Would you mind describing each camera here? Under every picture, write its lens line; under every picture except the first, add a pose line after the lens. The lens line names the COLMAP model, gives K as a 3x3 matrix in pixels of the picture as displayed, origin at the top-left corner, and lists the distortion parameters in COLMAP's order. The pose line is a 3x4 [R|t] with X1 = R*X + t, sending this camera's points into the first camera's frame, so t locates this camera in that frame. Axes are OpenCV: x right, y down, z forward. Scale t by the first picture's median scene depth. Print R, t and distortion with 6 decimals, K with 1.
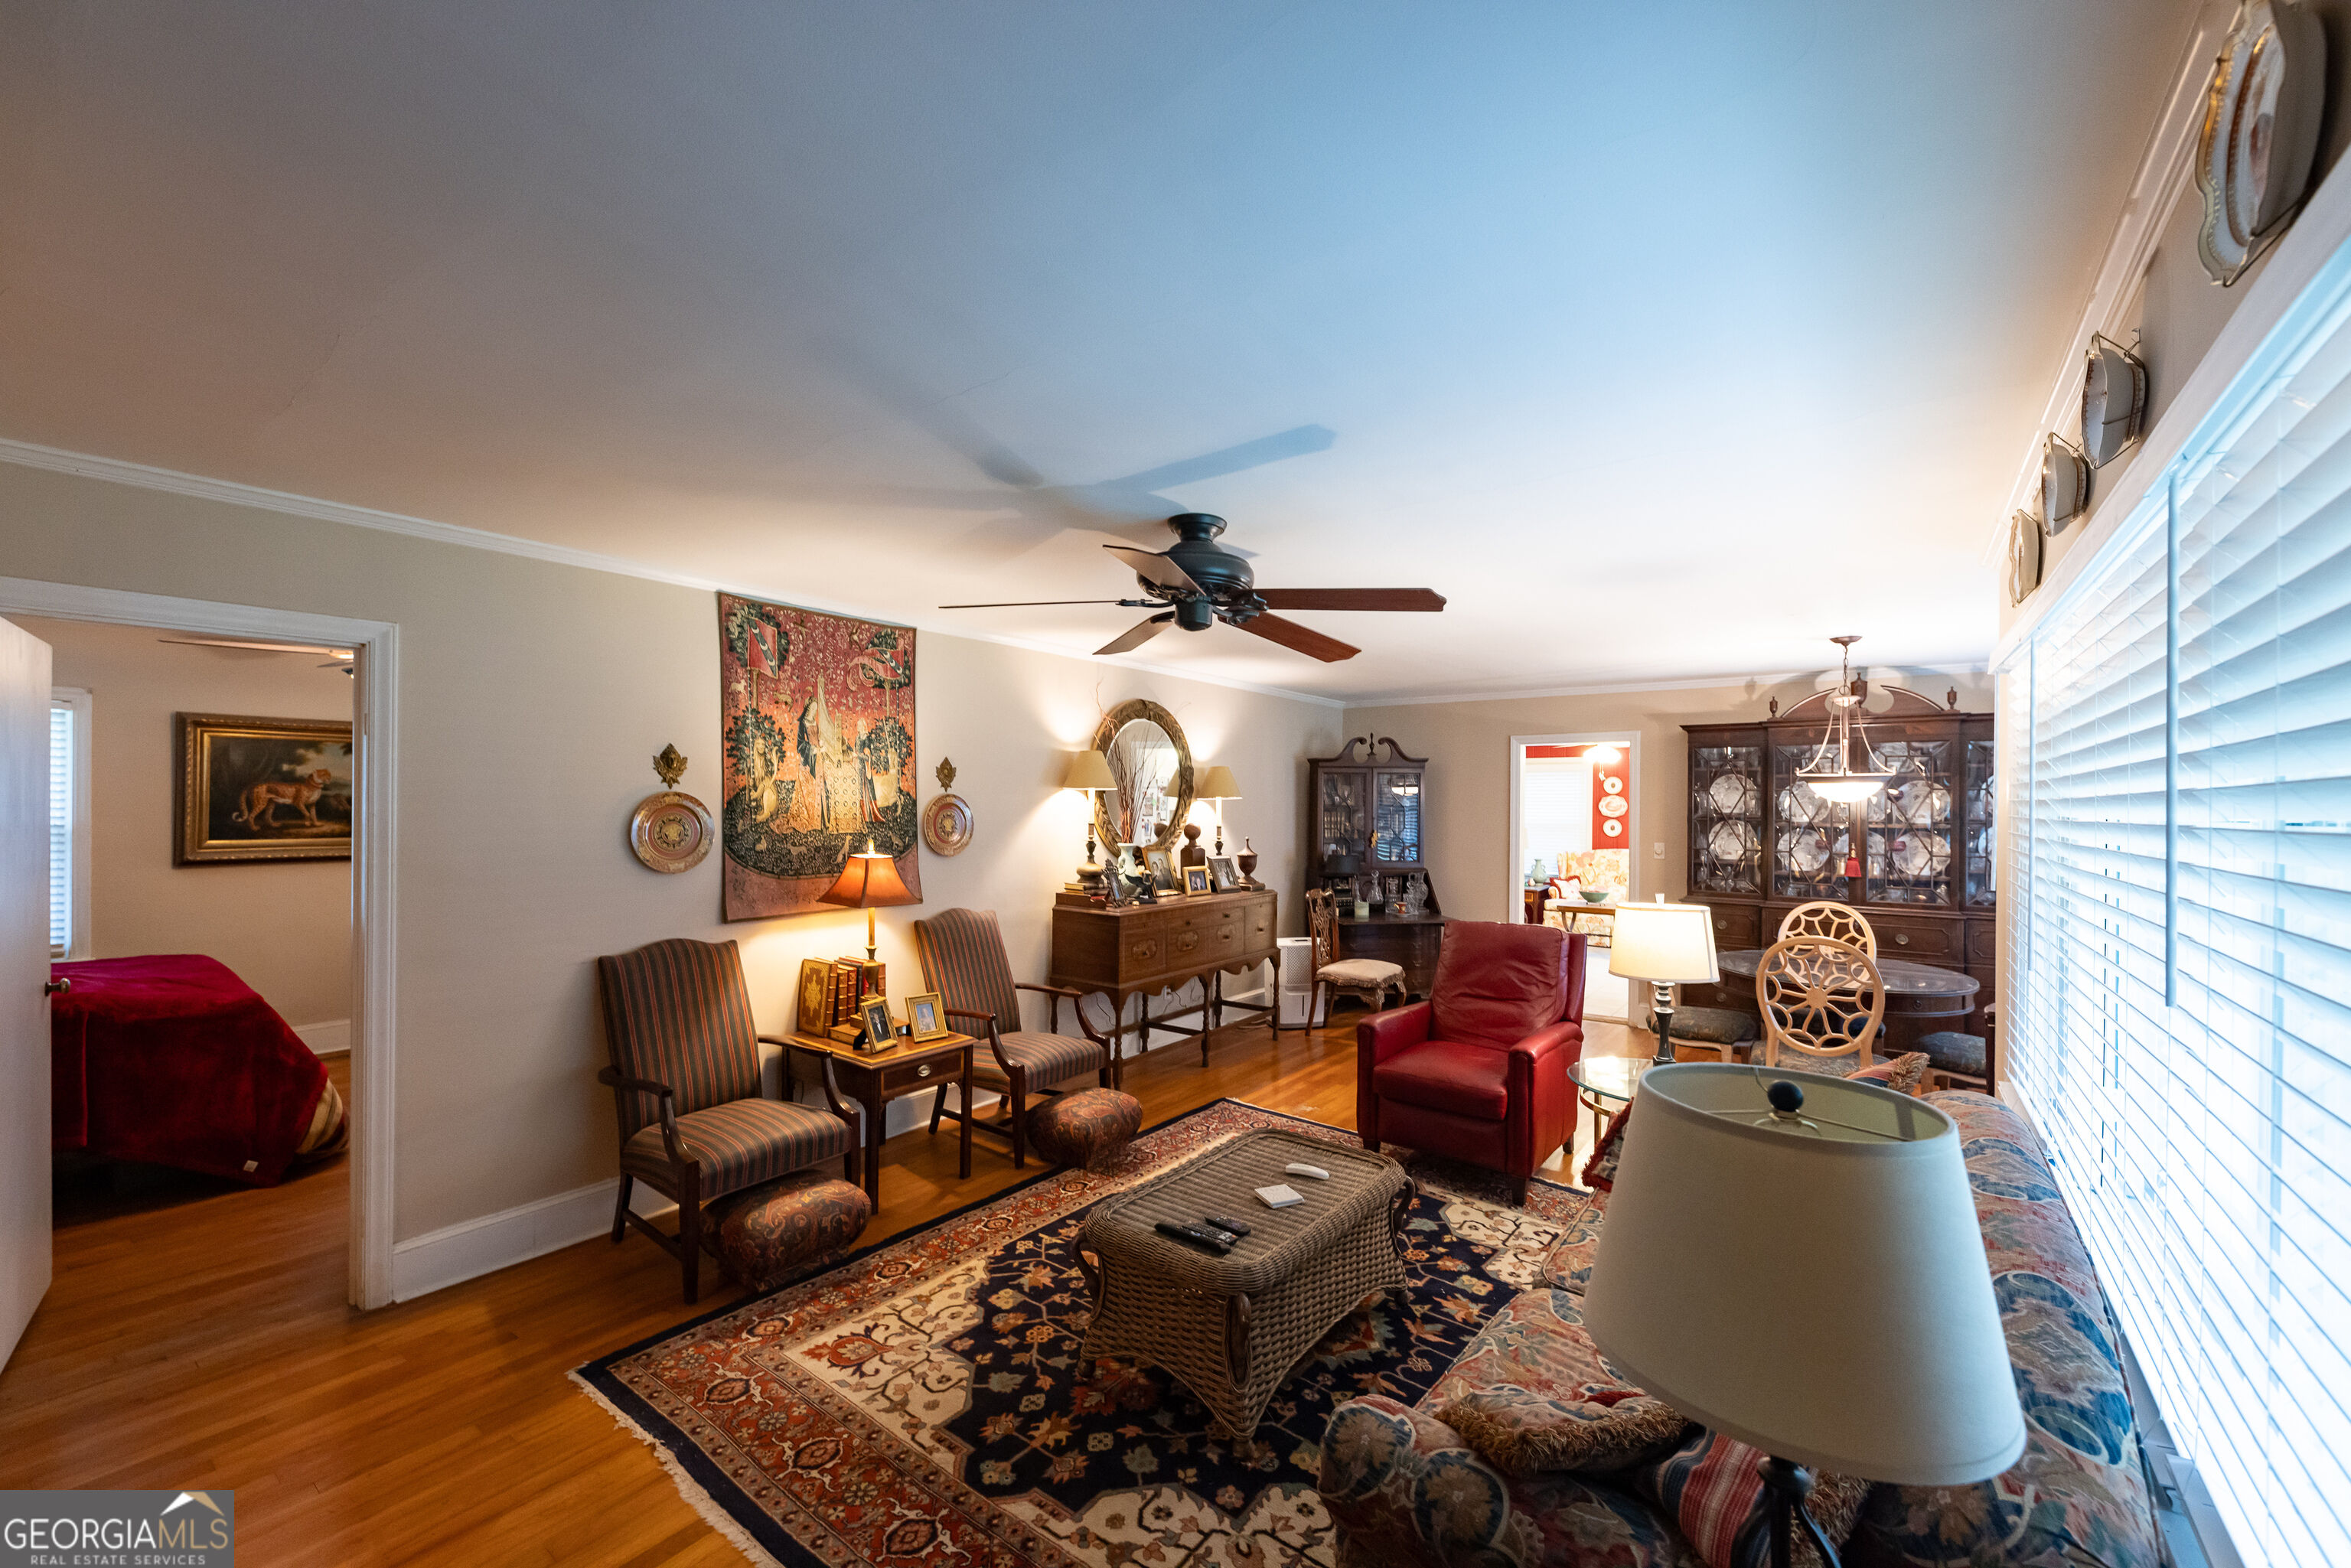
lens RADIAL K [[923.0, 0, 1184.2], [0, 923.0, 801.1], [0, 0, 1]] dist [0.002471, -0.000079]
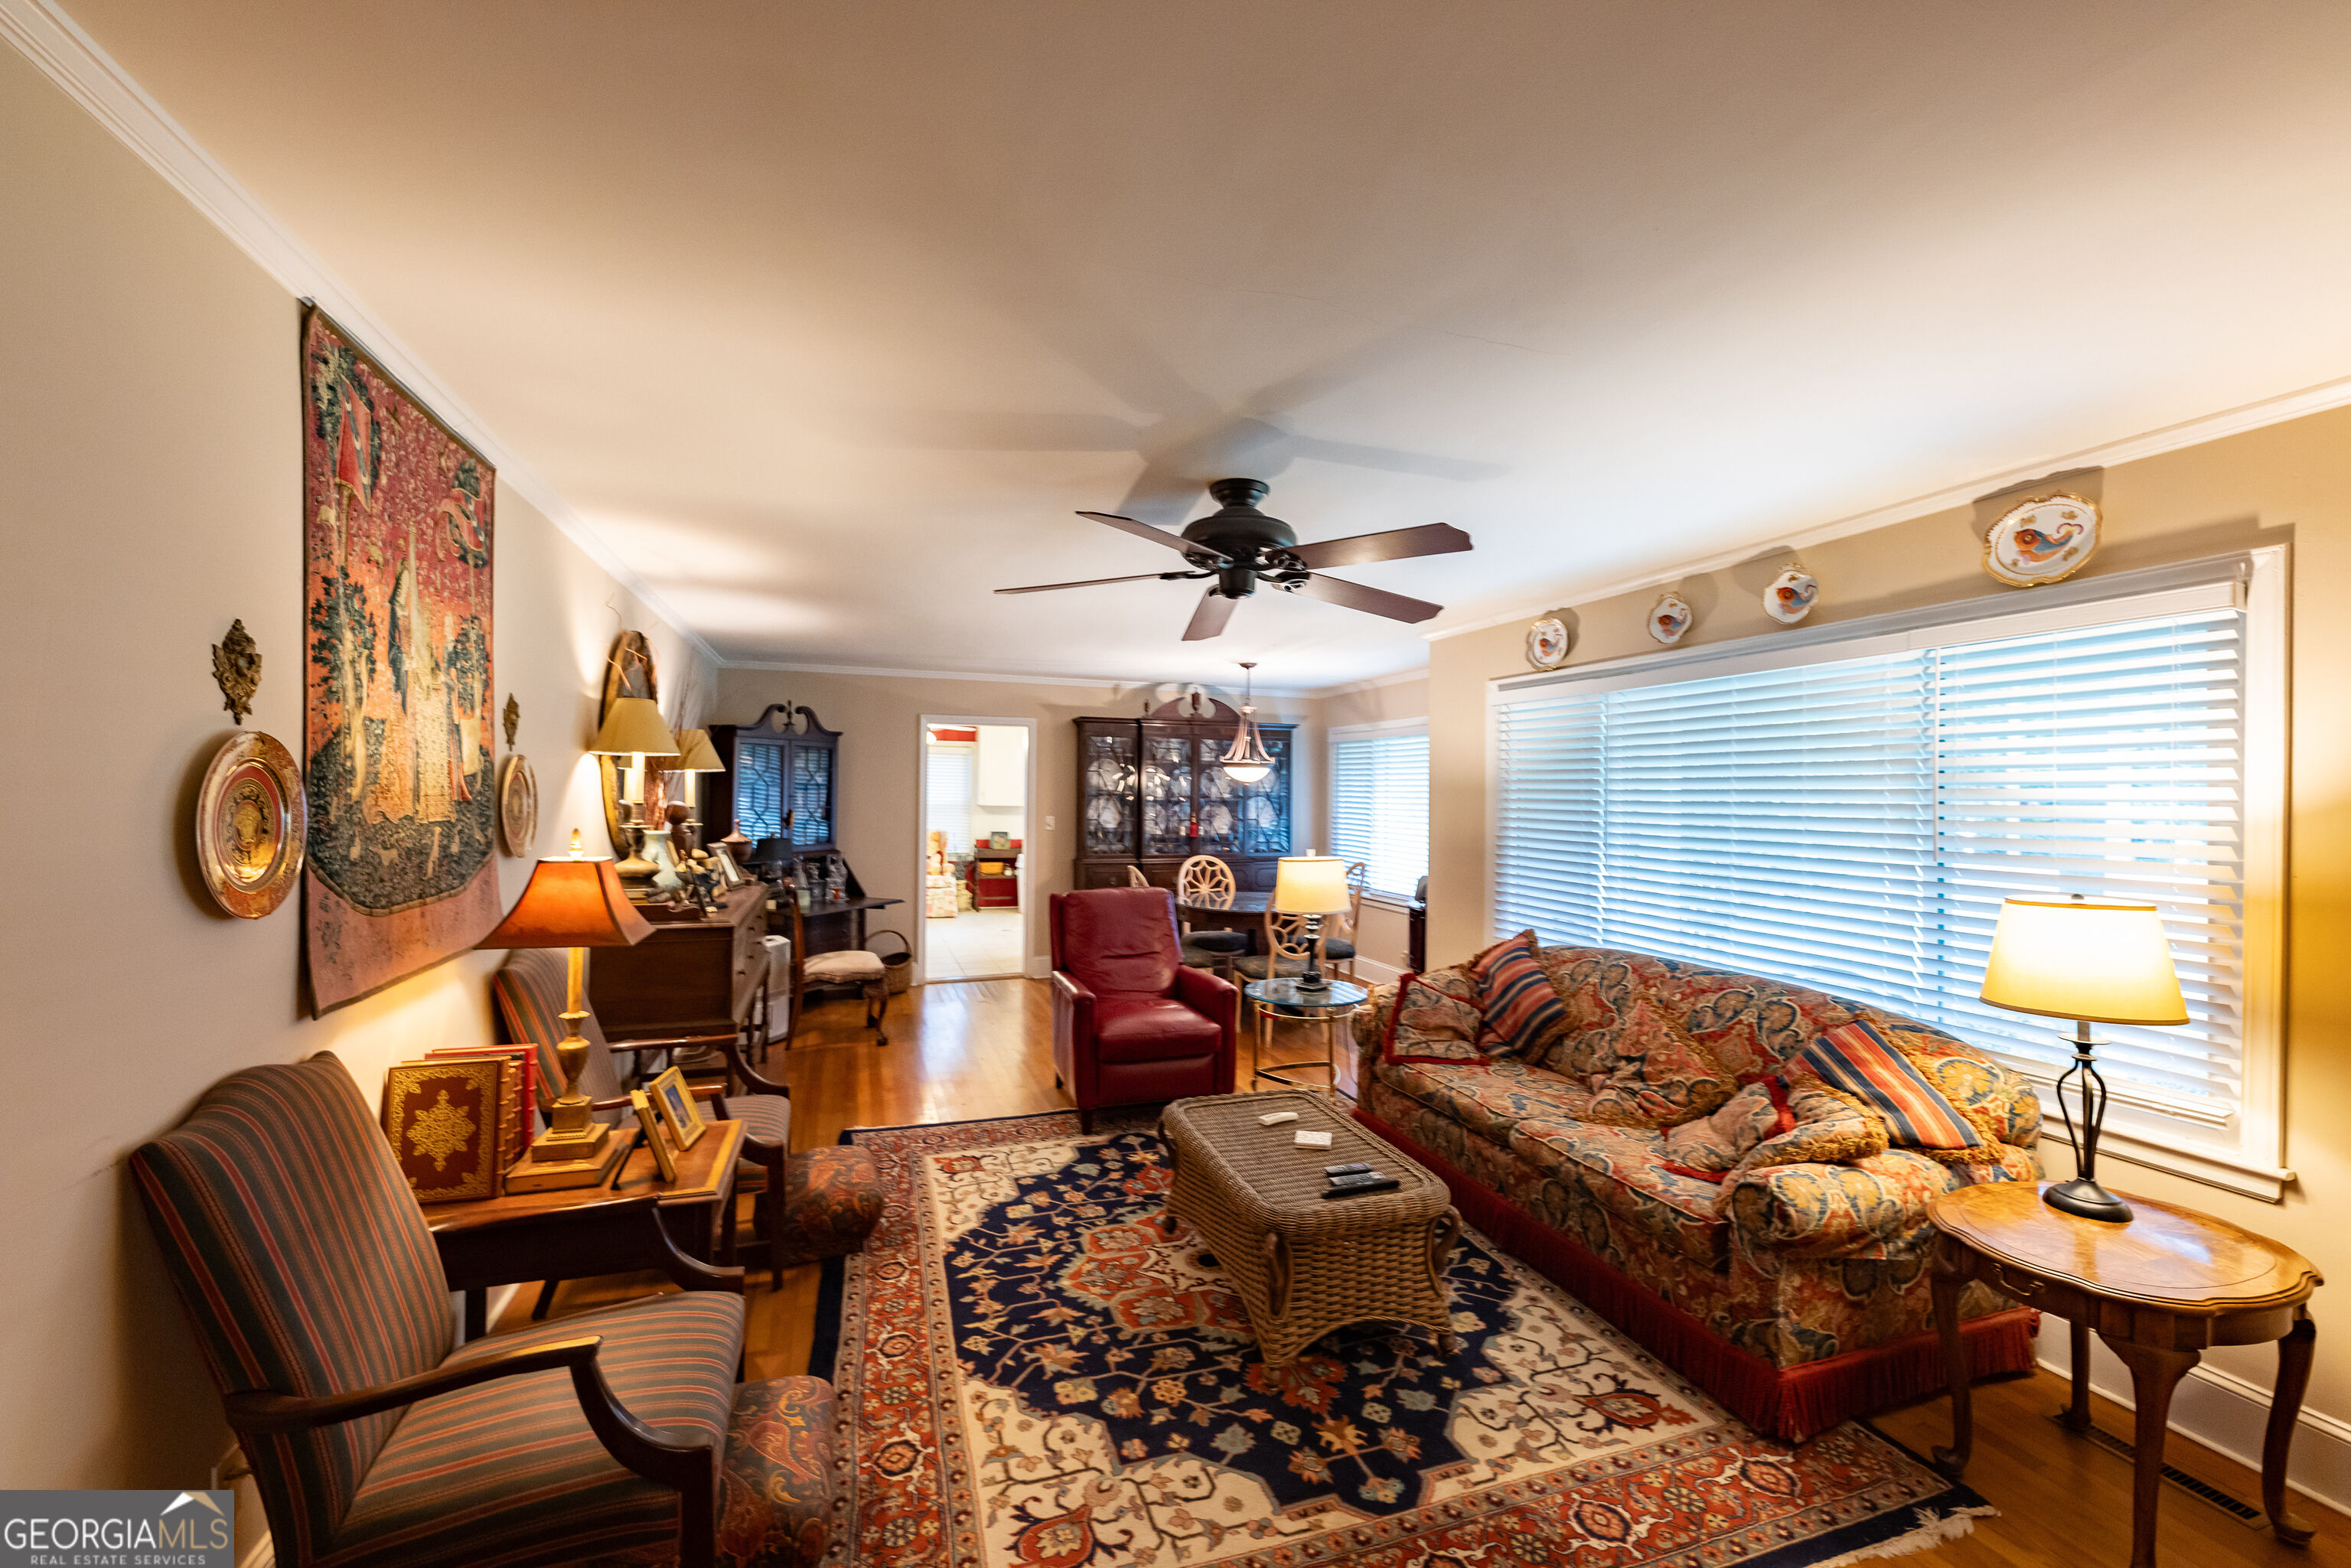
lens RADIAL K [[923.0, 0, 1184.1], [0, 923.0, 788.6], [0, 0, 1]] dist [0.002471, -0.000079]
pose [[0.566269, 0.002616, 0.824216, -0.697212], [-0.008404, 0.999961, 0.002600, 0.012476], [-0.824177, -0.008399, 0.566269, 0.412981]]
